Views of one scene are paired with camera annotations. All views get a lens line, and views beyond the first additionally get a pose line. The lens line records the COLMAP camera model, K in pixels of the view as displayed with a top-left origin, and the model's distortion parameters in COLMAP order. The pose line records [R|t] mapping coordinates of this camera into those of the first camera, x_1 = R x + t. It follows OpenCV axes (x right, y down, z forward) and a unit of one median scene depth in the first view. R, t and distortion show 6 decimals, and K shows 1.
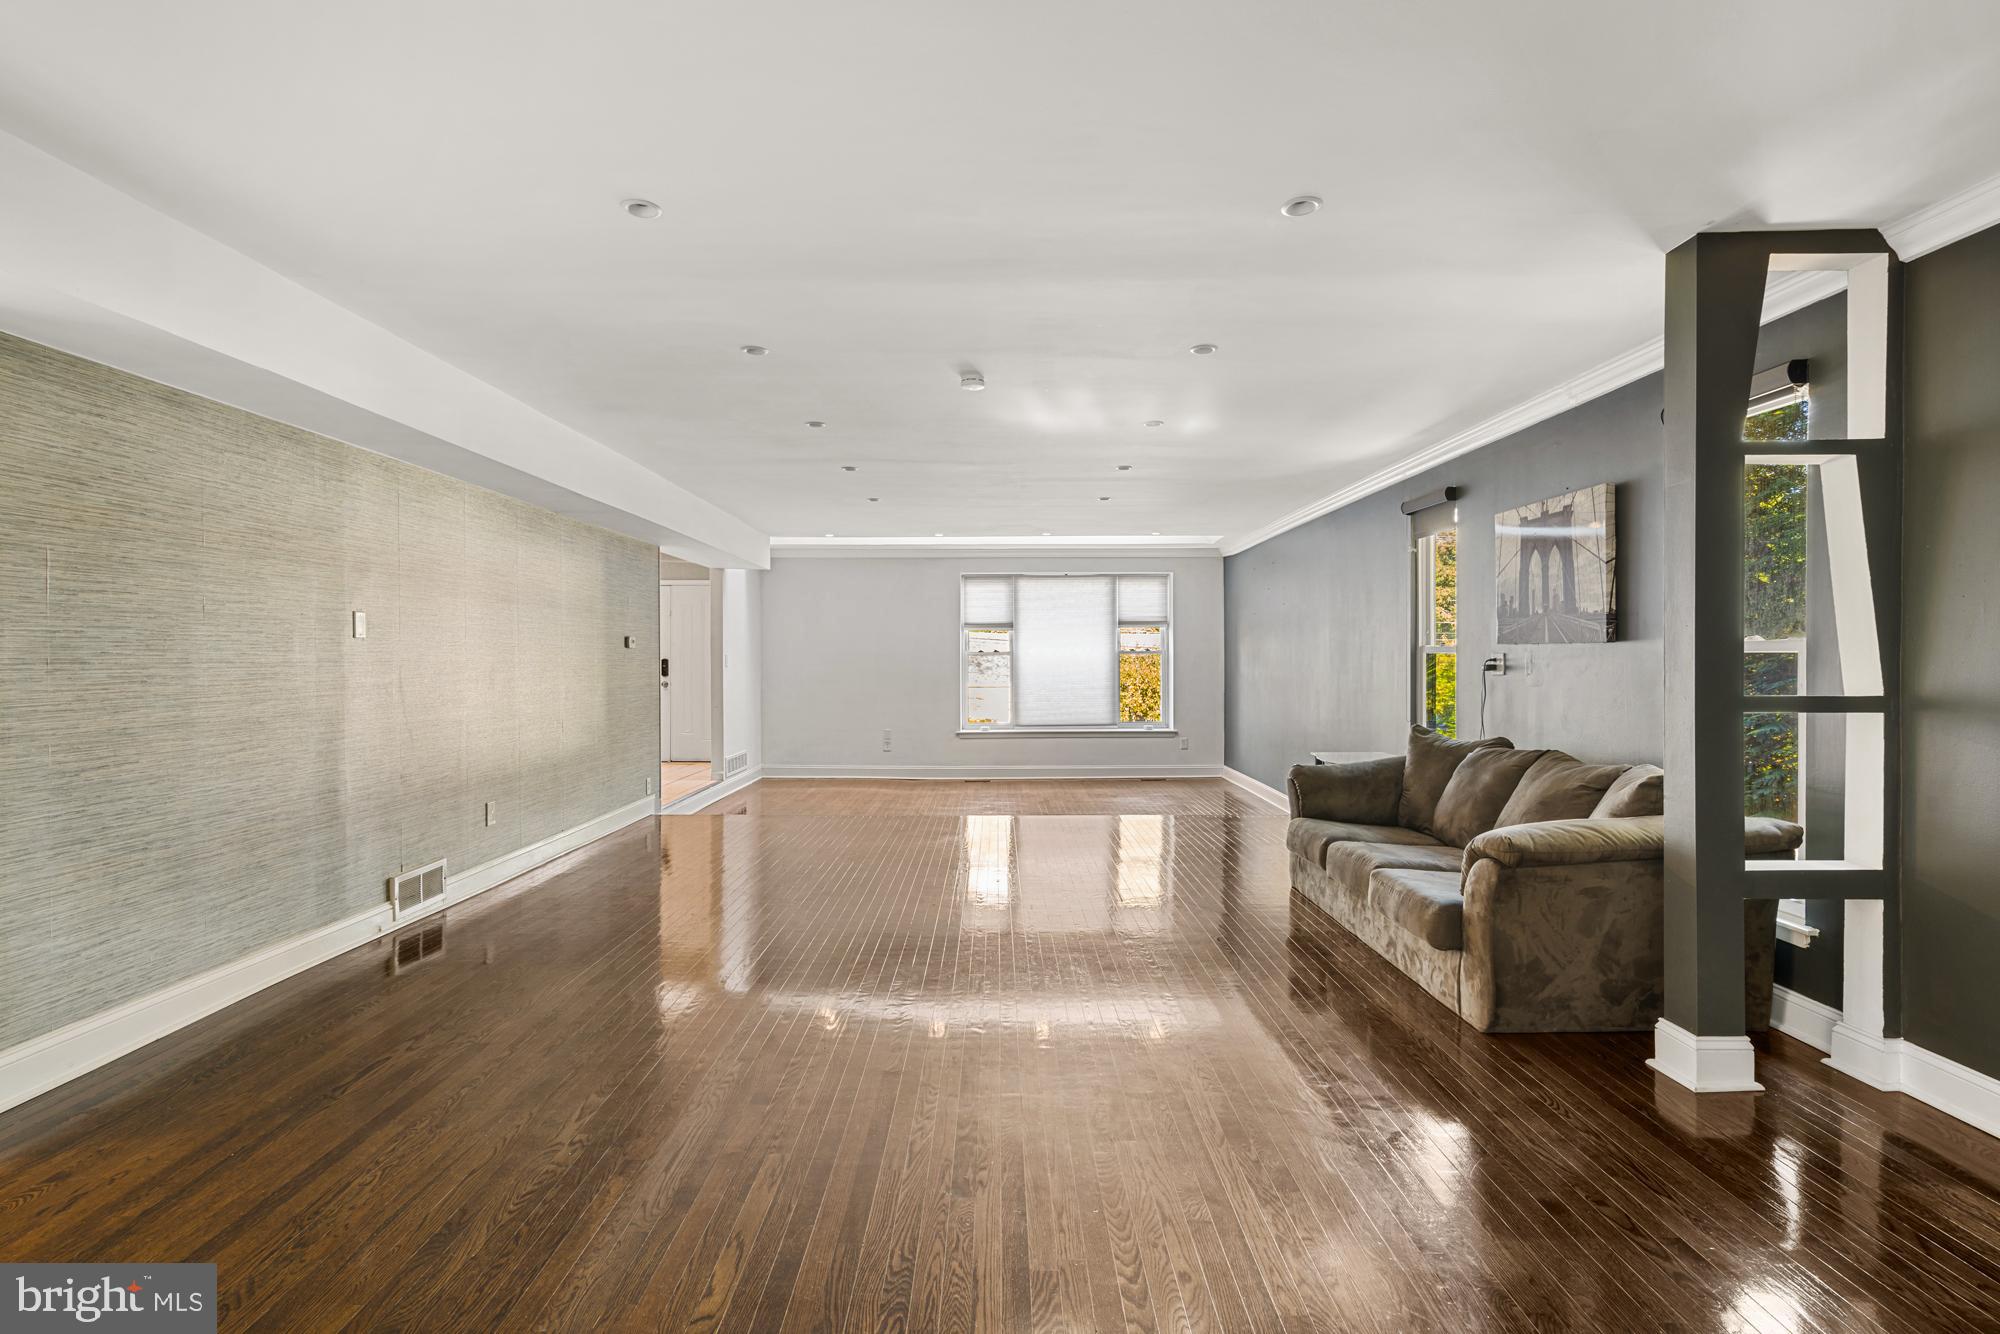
lens RADIAL K [[959.8, 0, 996.1], [0, 959.8, 659.7], [0, 0, 1]] dist [-0.006088, 0.003931]
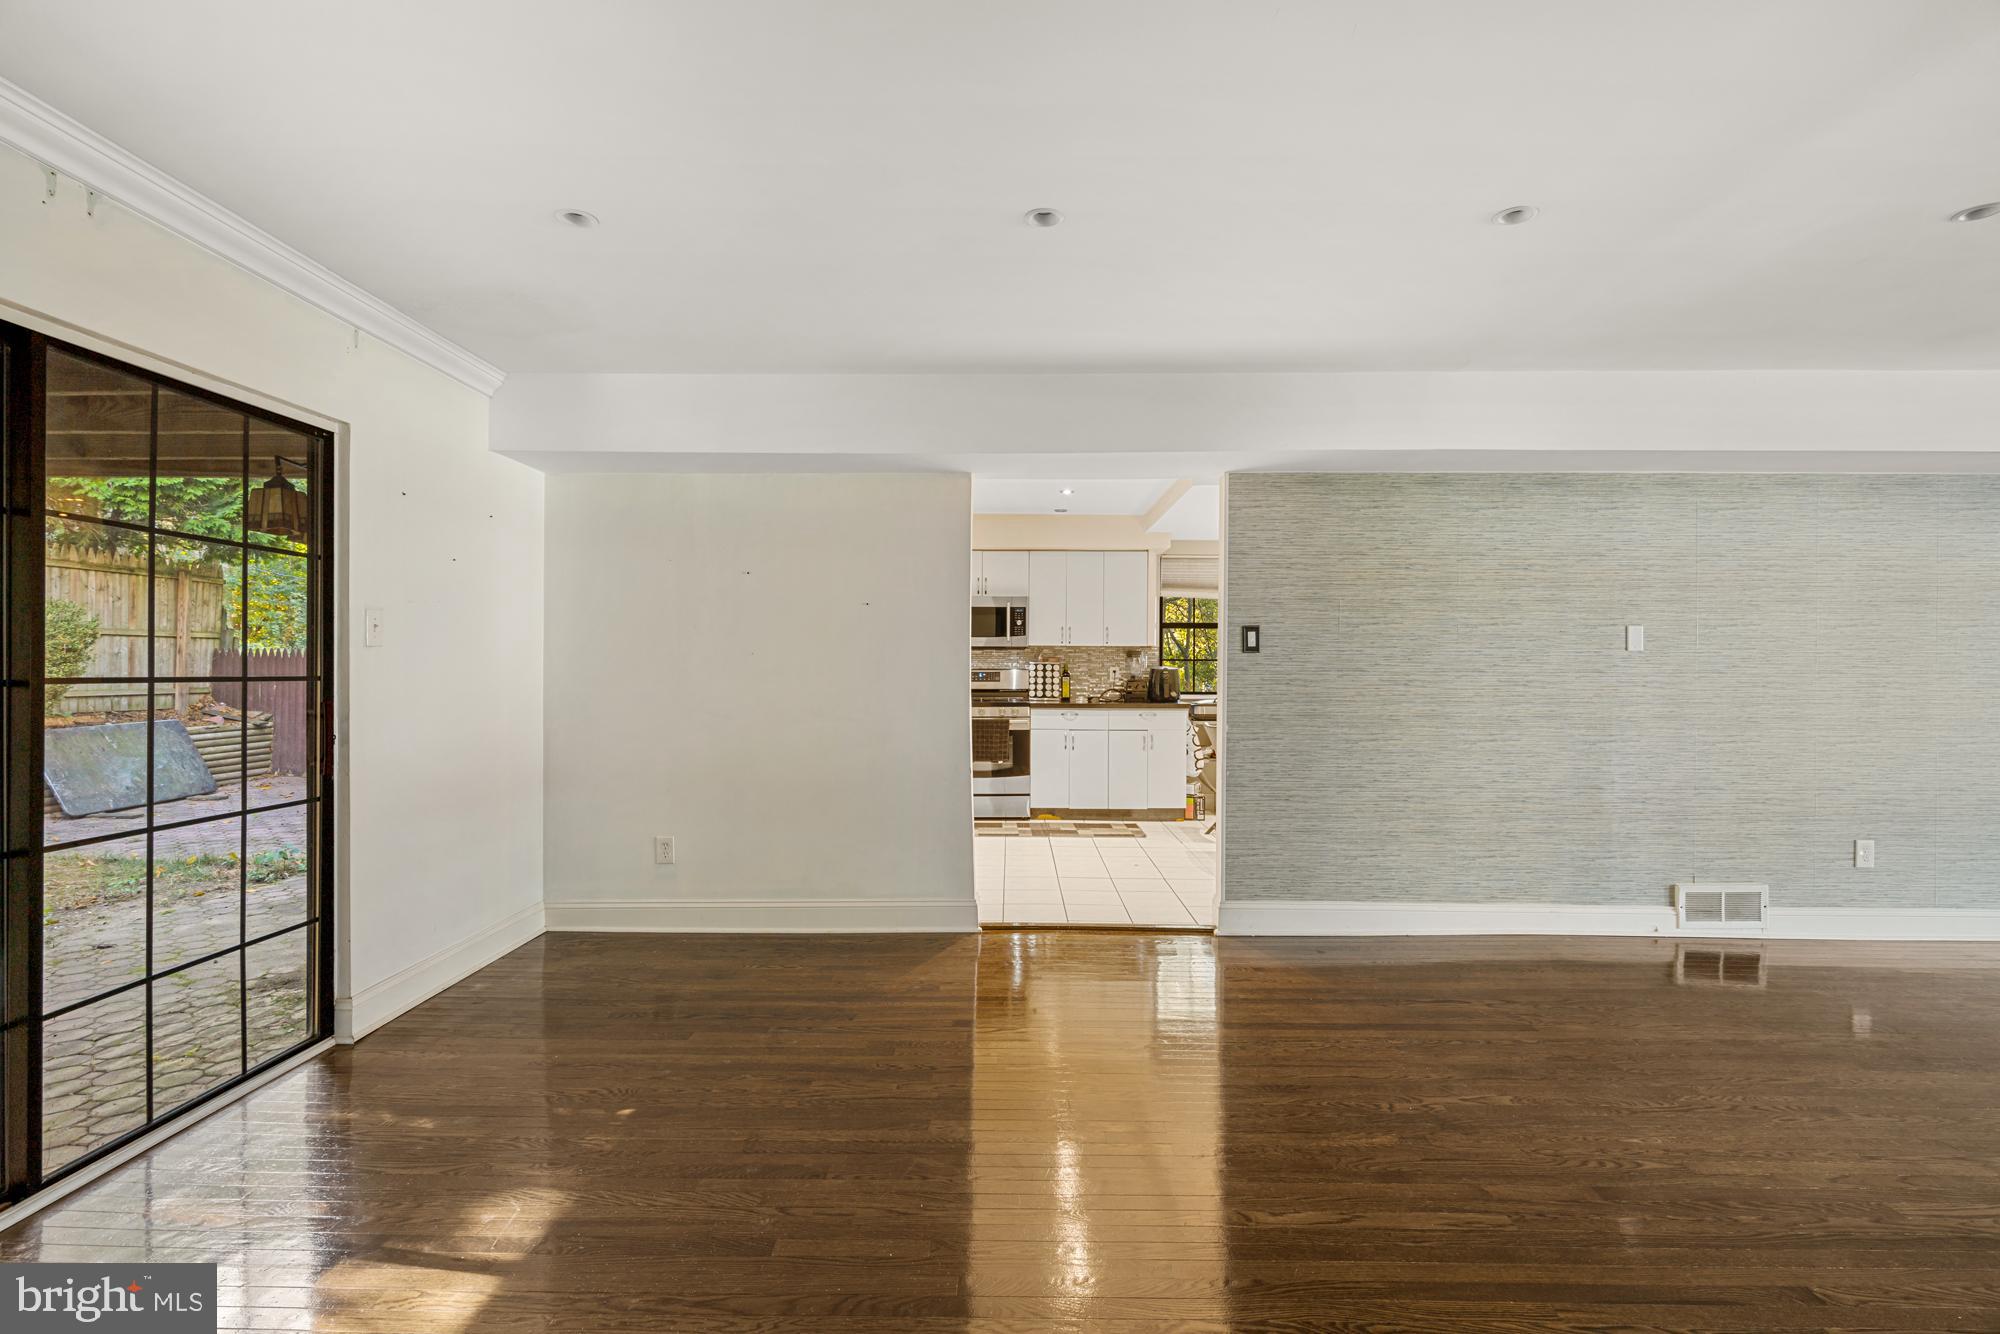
lens RADIAL K [[906.2, 0, 997.9], [0, 906.2, 667.8], [0, 0, 1]] dist [0.001571, 0.000109]
pose [[-0.003608, 0.004996, -0.999981, 0.362078], [-0.008449, 0.999952, 0.005026, -0.002706], [0.999958, 0.008467, -0.003566, 0.298916]]
